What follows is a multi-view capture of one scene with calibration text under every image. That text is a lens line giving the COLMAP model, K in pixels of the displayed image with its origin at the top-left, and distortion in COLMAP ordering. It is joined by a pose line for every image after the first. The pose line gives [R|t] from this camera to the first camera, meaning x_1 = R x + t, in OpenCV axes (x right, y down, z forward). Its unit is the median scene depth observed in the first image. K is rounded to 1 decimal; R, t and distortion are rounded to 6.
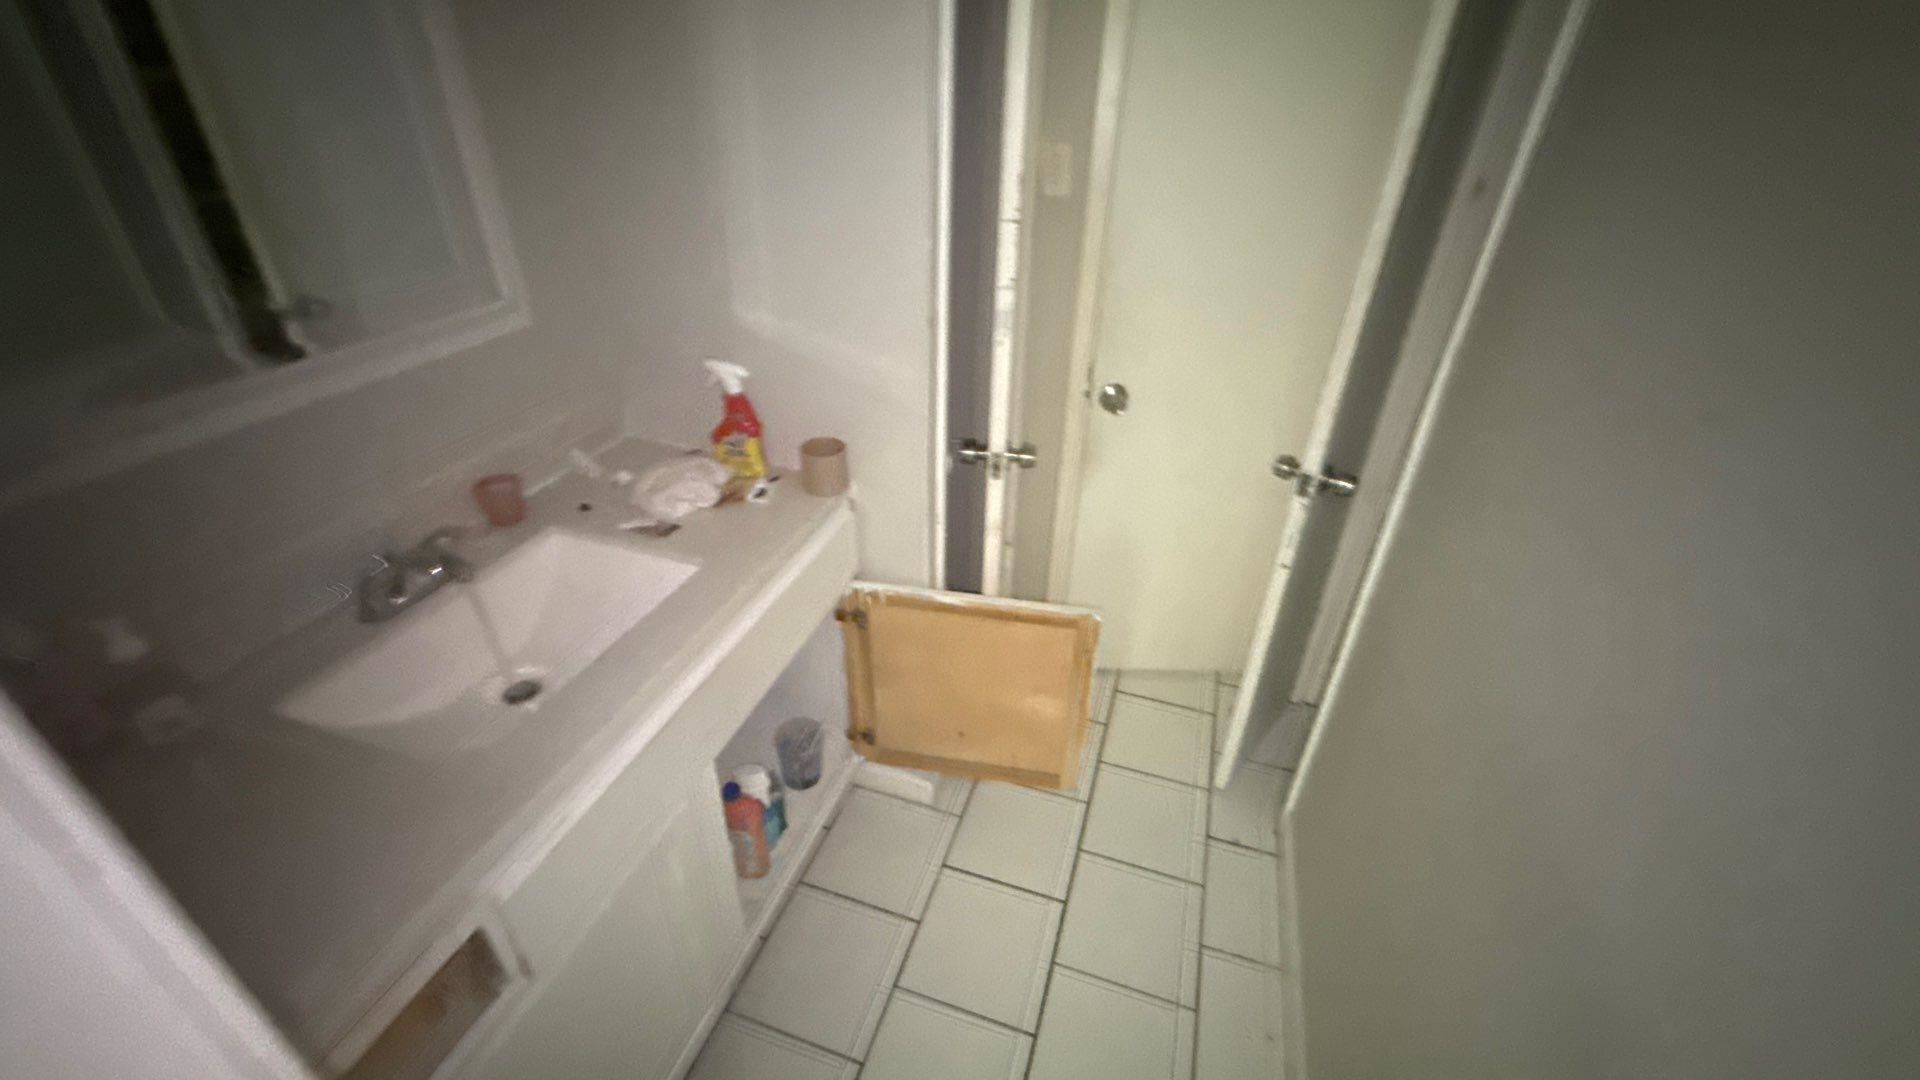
lens RADIAL K [[766.9, 0, 960.0], [0, 766.9, 540.0], [0, 0, 1]] dist [0.000282, 0.000052]
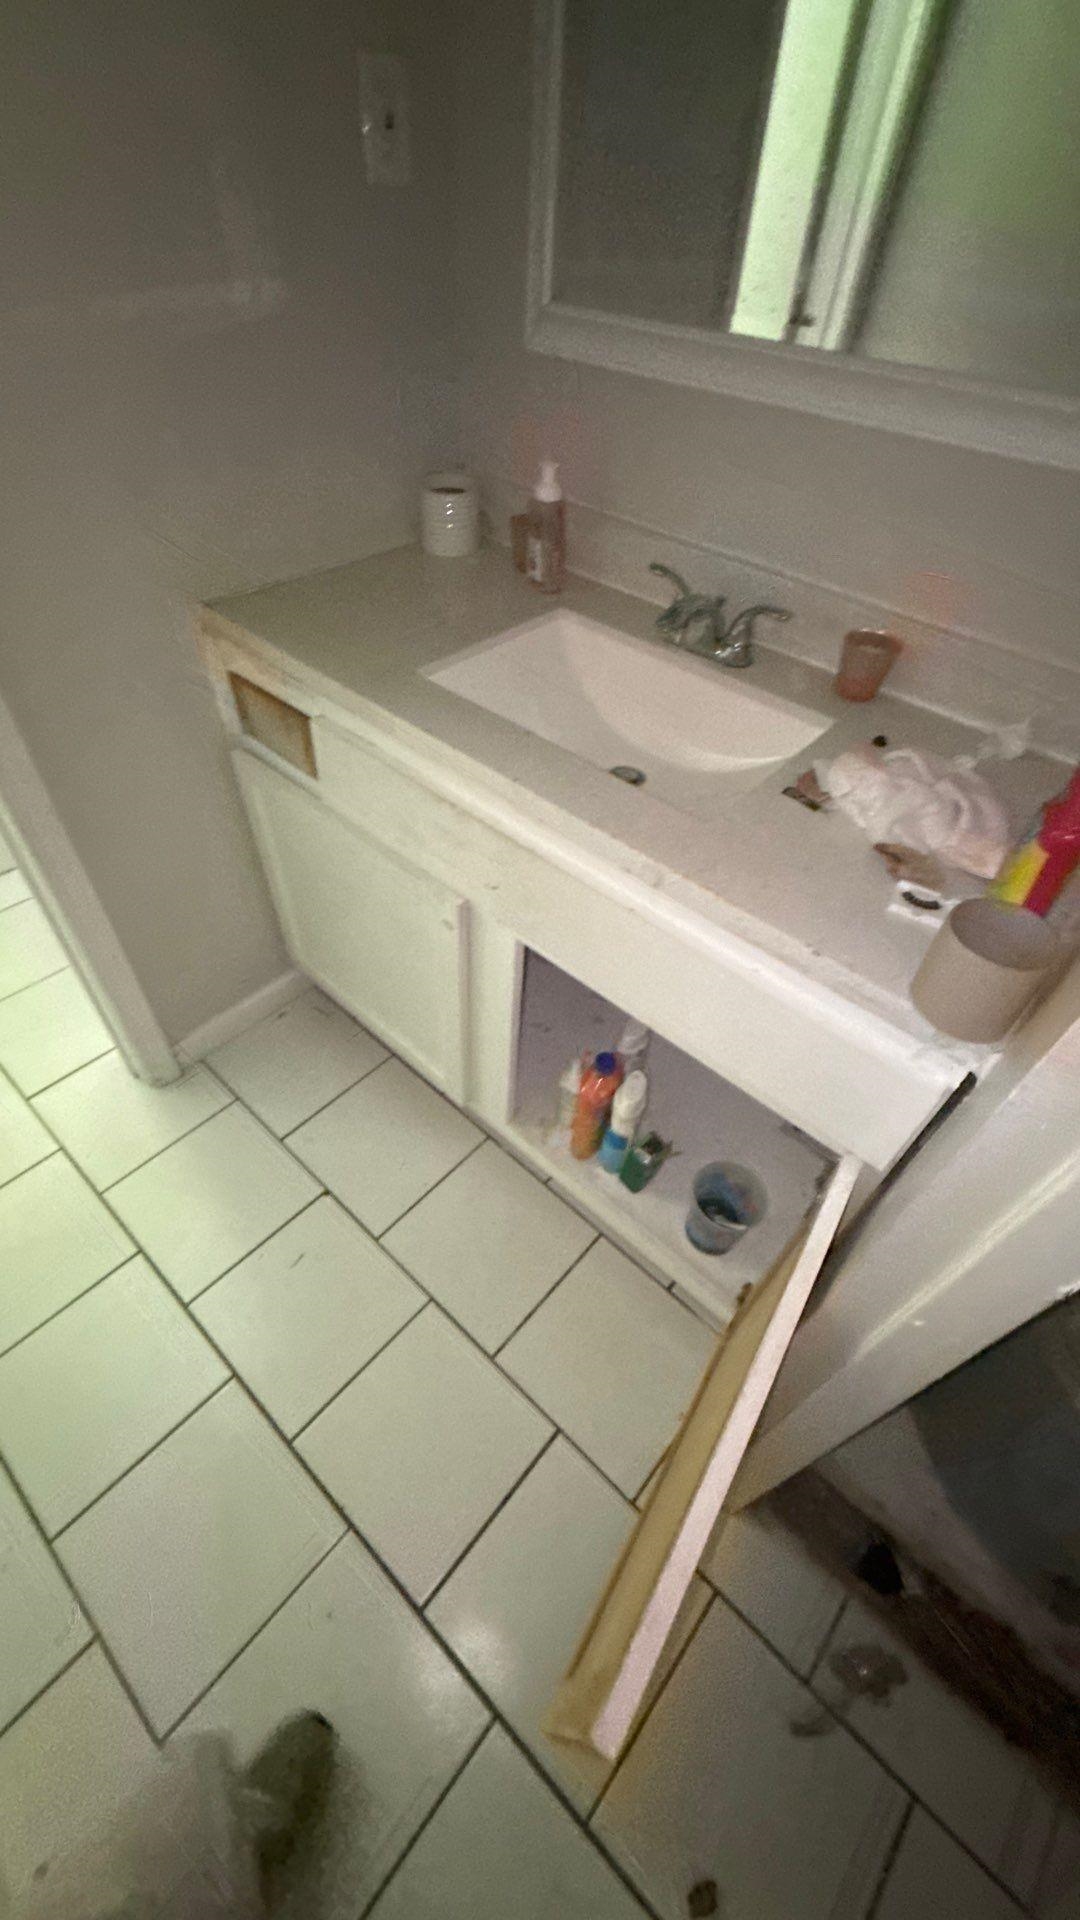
lens RADIAL K [[766.9, 0, 540.0], [0, 766.9, 960.0], [0, 0, 1]] dist [0.000282, 0.000052]
pose [[-0.408620, 0.624840, -0.665286, 0.235365], [-0.526012, 0.434465, 0.731130, -0.315632], [0.745882, 0.648703, 0.151142, 0.826562]]
